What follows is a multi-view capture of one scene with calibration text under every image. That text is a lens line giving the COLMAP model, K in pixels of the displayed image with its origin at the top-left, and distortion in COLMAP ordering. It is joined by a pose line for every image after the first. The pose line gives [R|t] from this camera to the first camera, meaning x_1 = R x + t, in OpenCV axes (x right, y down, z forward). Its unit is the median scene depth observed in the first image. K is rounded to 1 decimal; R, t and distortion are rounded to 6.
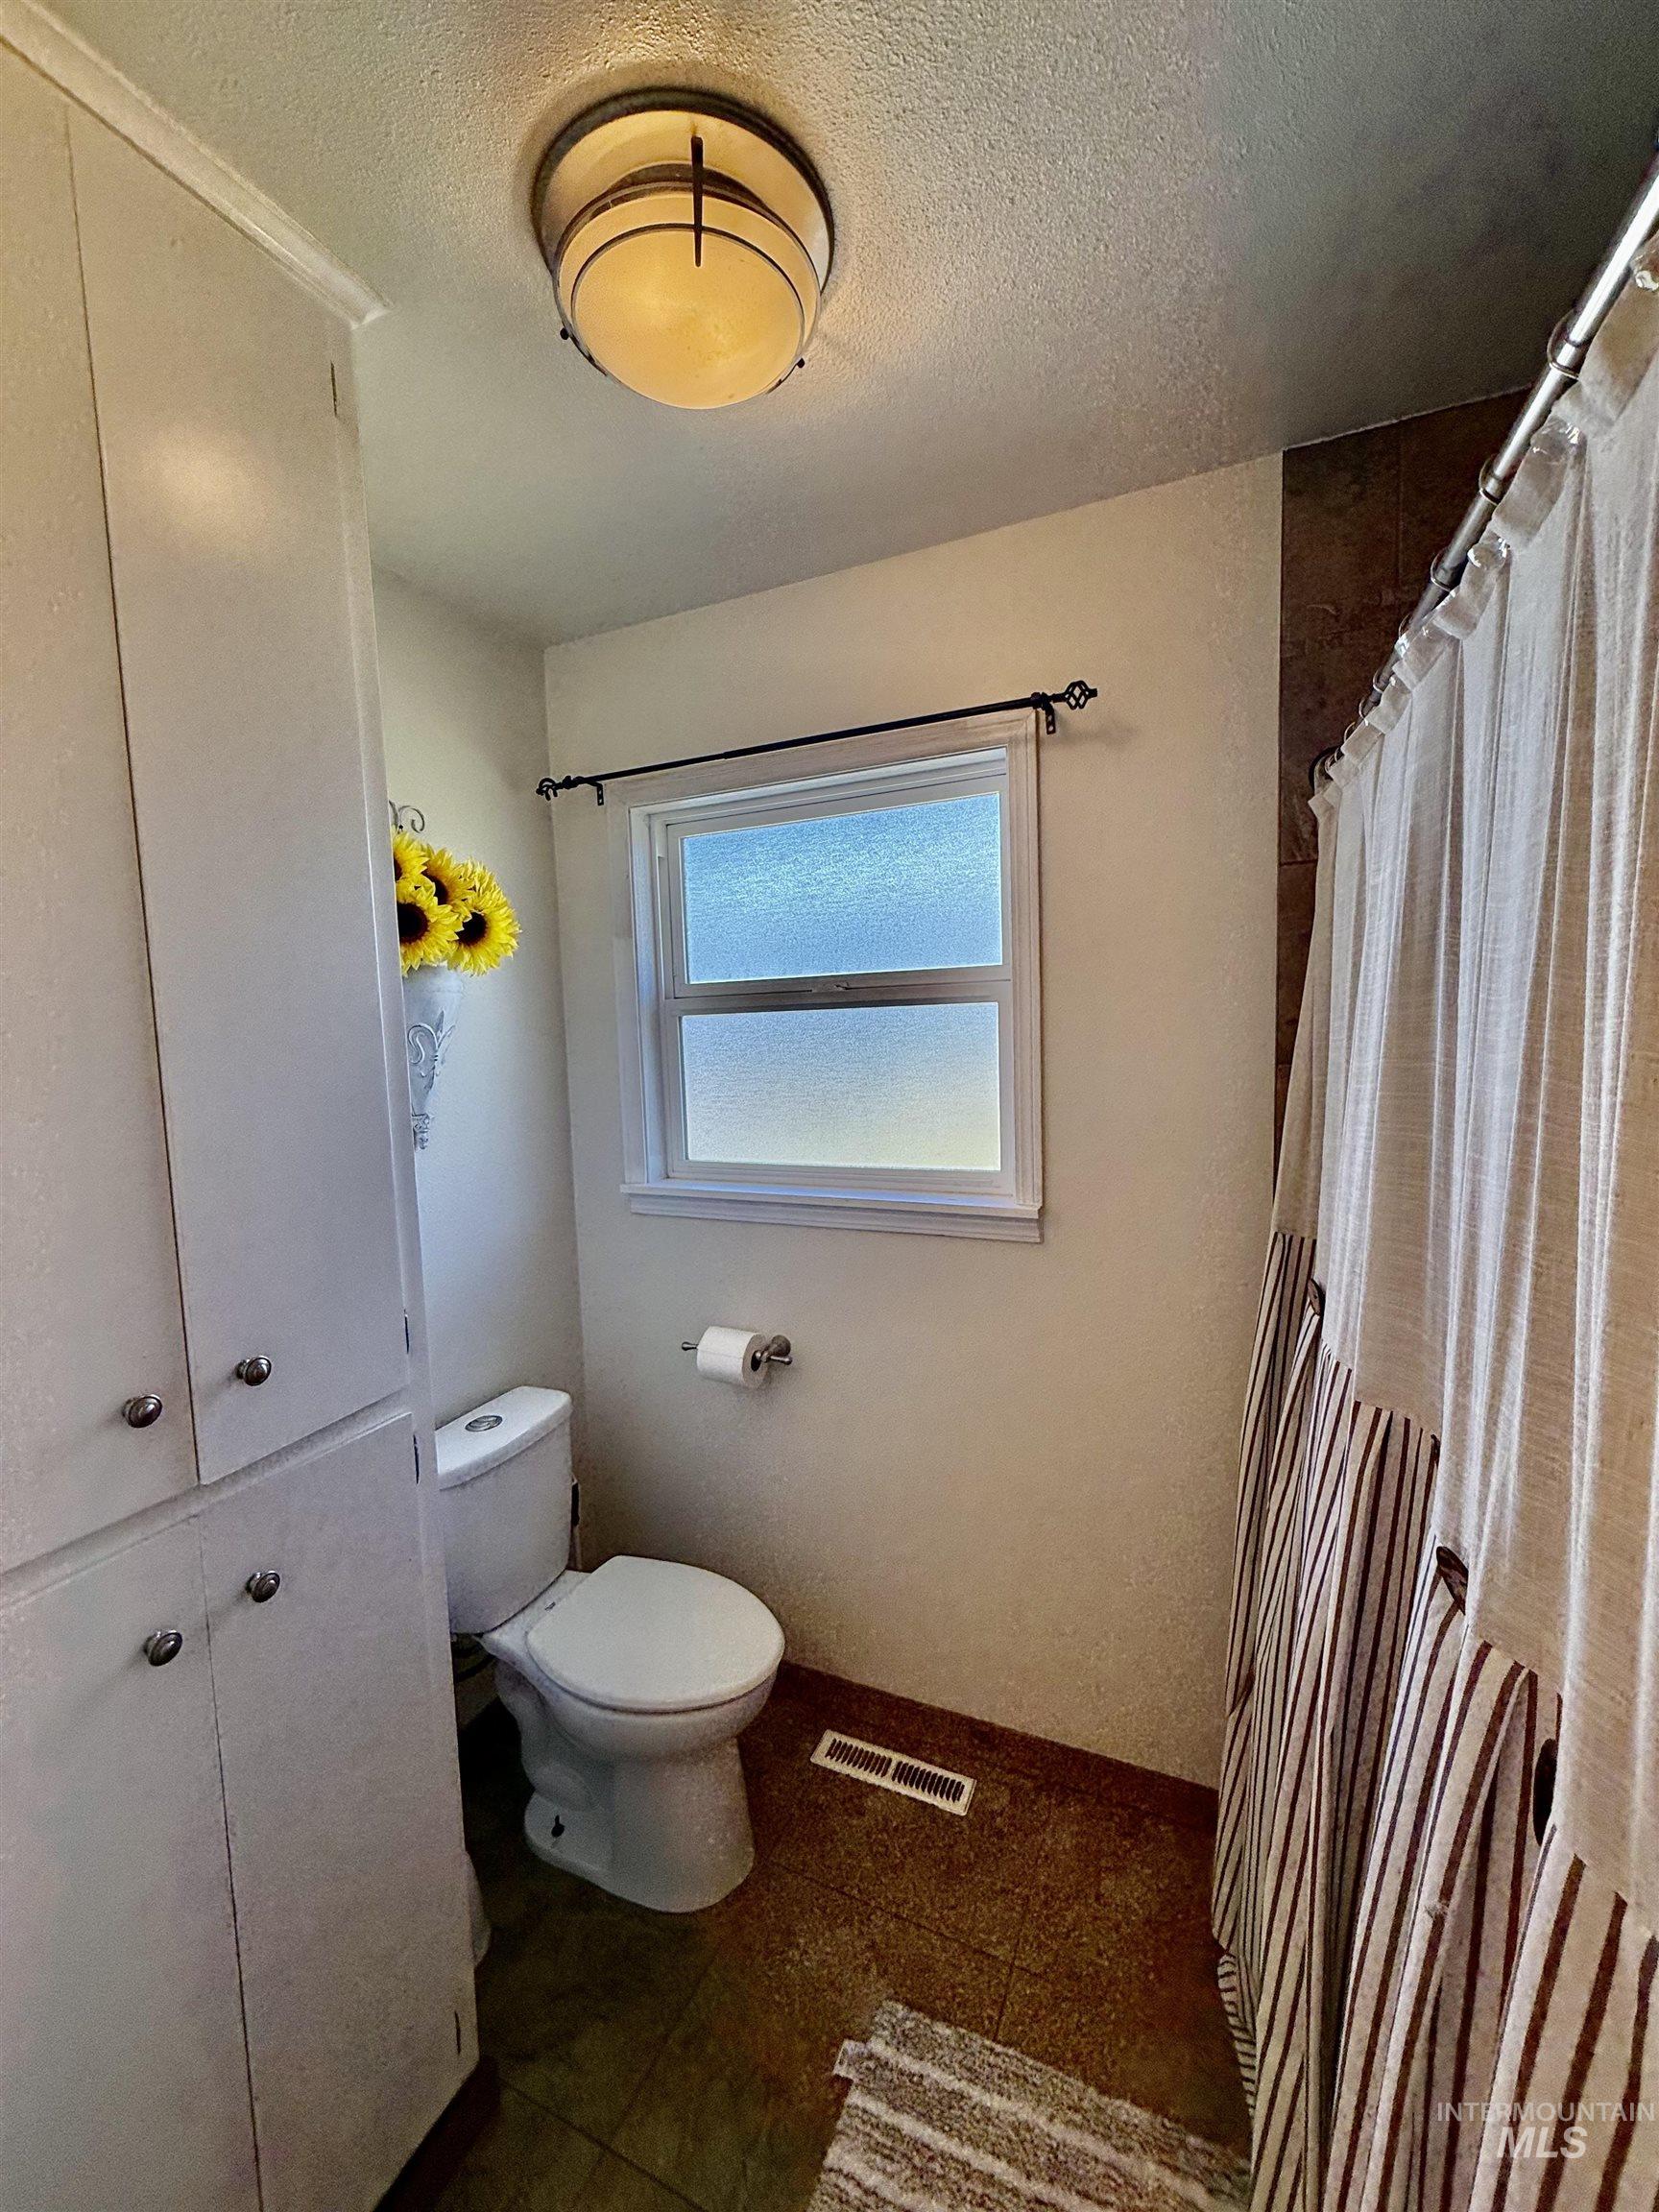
lens RADIAL K [[884.7, 0, 828.0], [0, 884.7, 1102.0], [0, 0, 1]] dist [-0.000638, 0.000832]
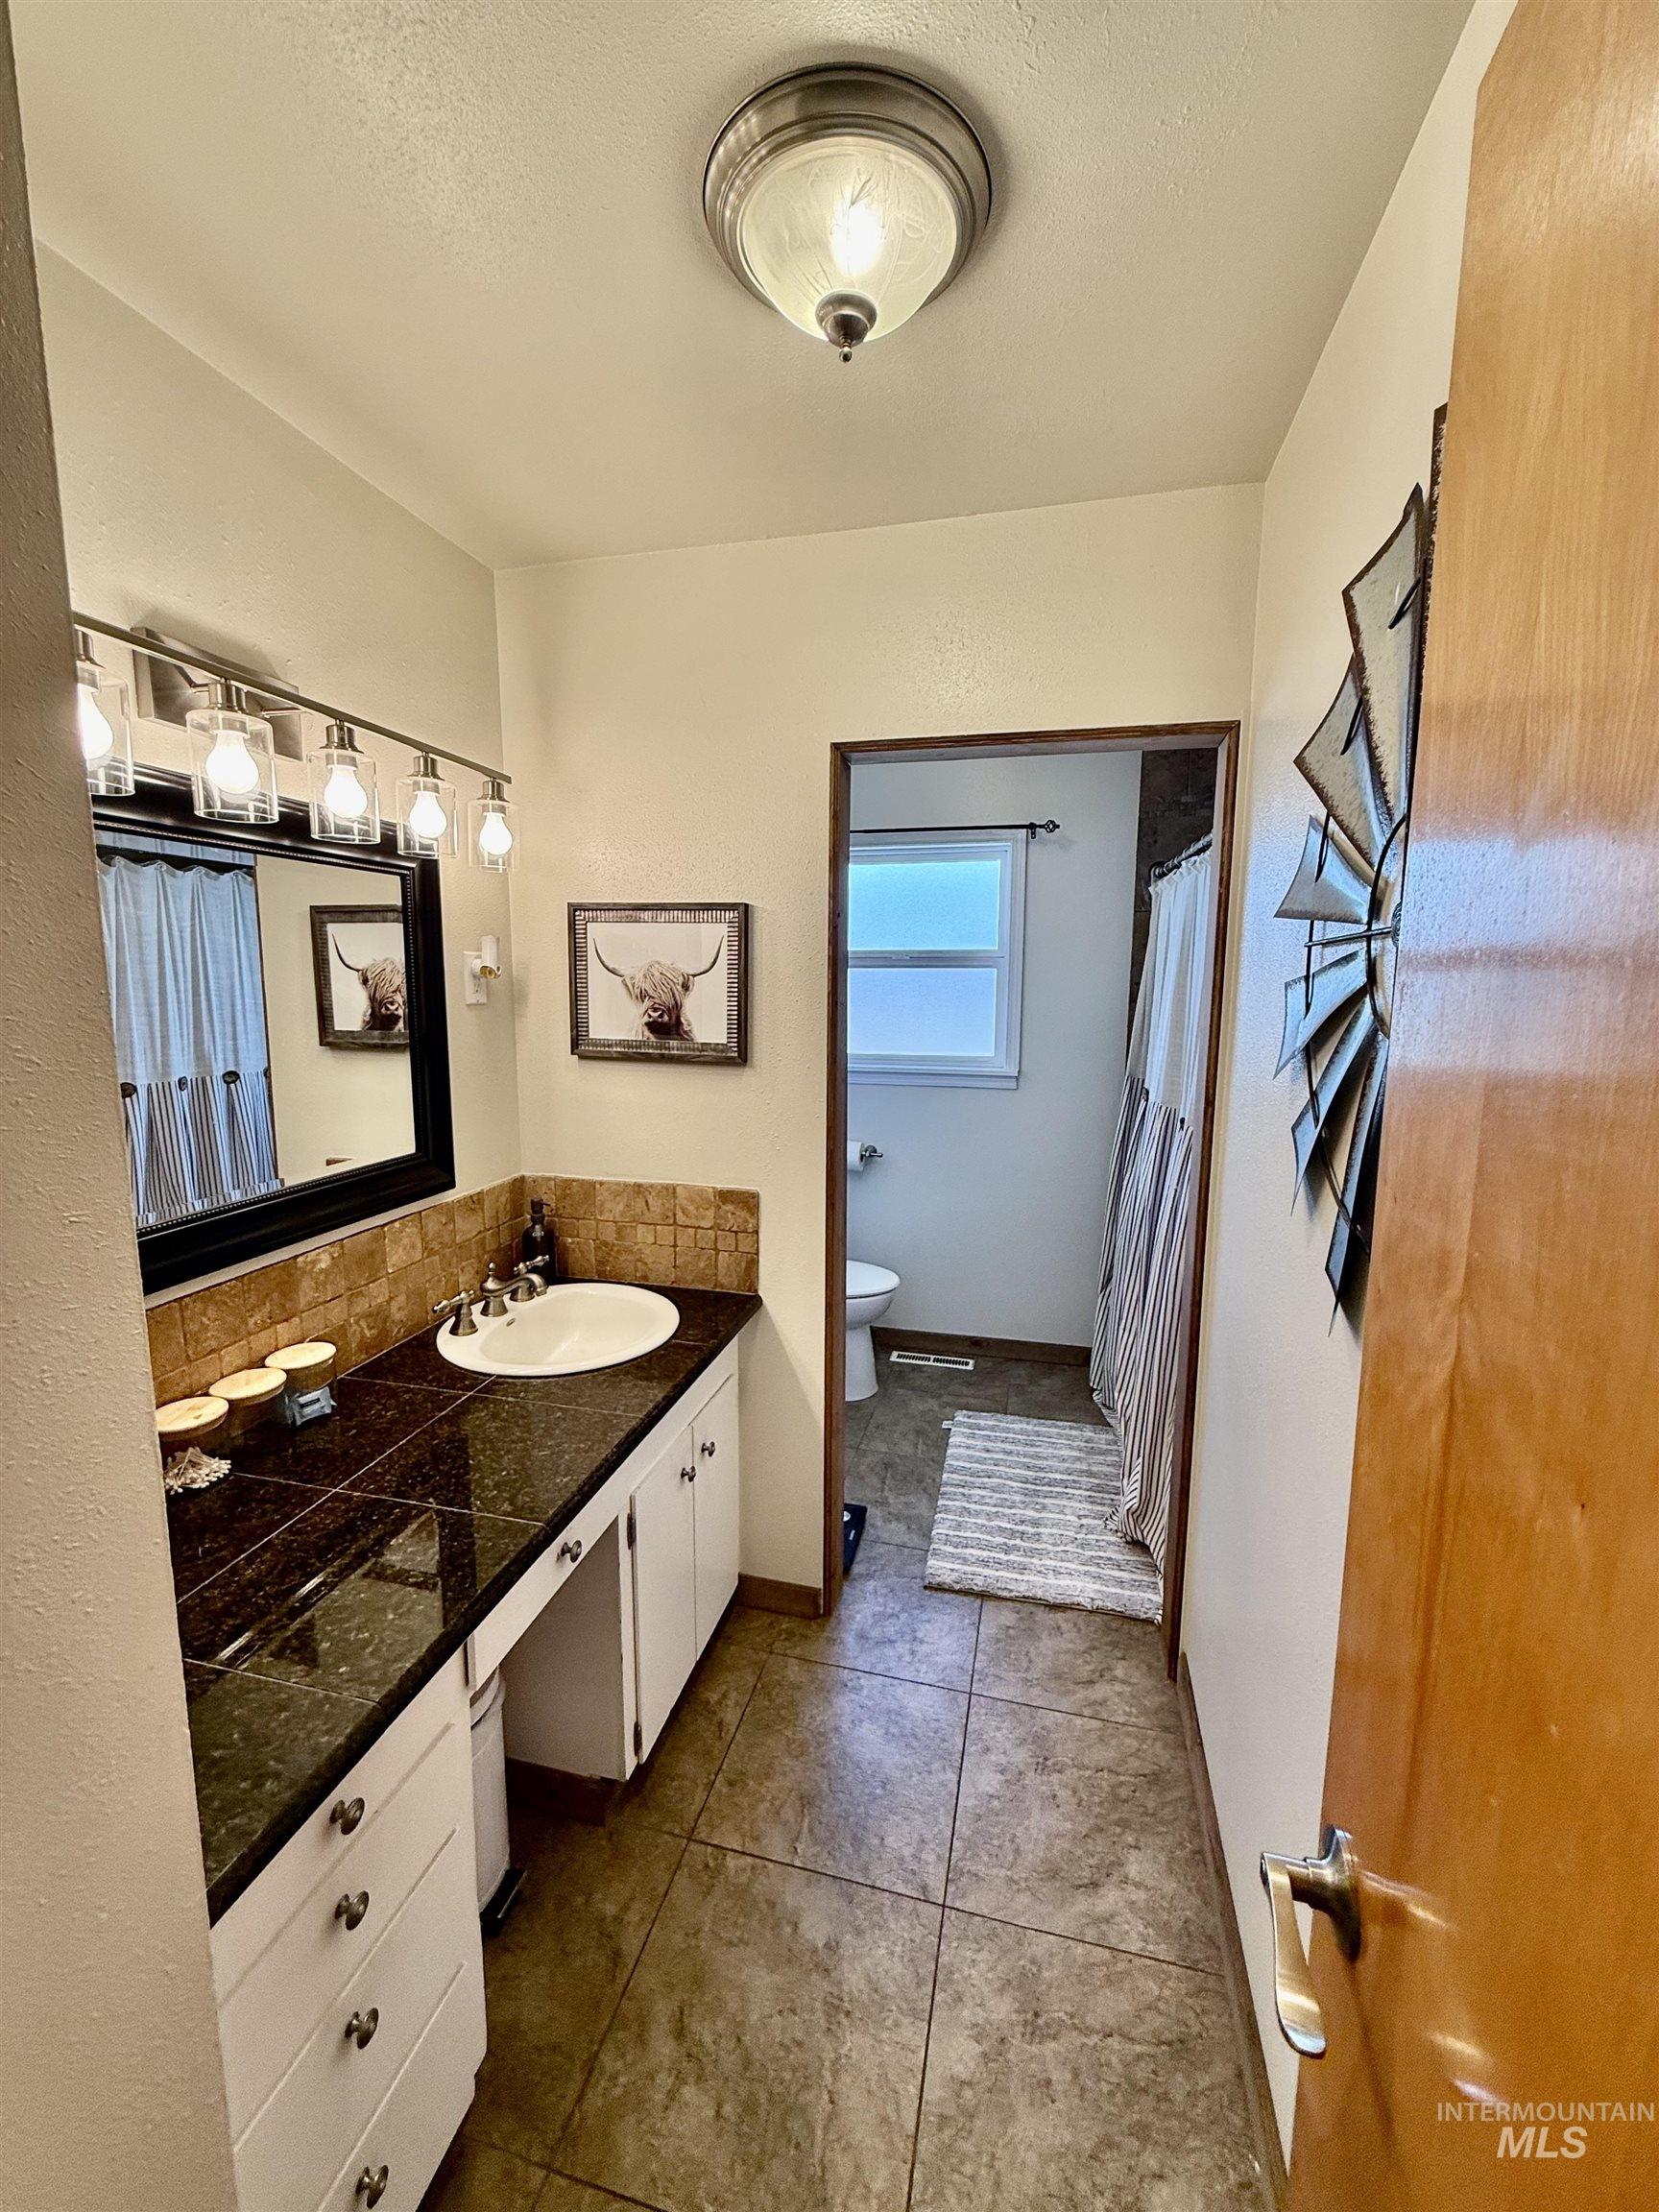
lens RADIAL K [[884.7, 0, 828.0], [0, 884.7, 1102.0], [0, 0, 1]] dist [-0.000638, 0.000832]
pose [[0.982974, 0.012428, 0.183322, -0.554811], [-0.021644, 0.998596, 0.048354, 0.100180], [-0.182463, -0.051499, 0.981863, -0.909080]]
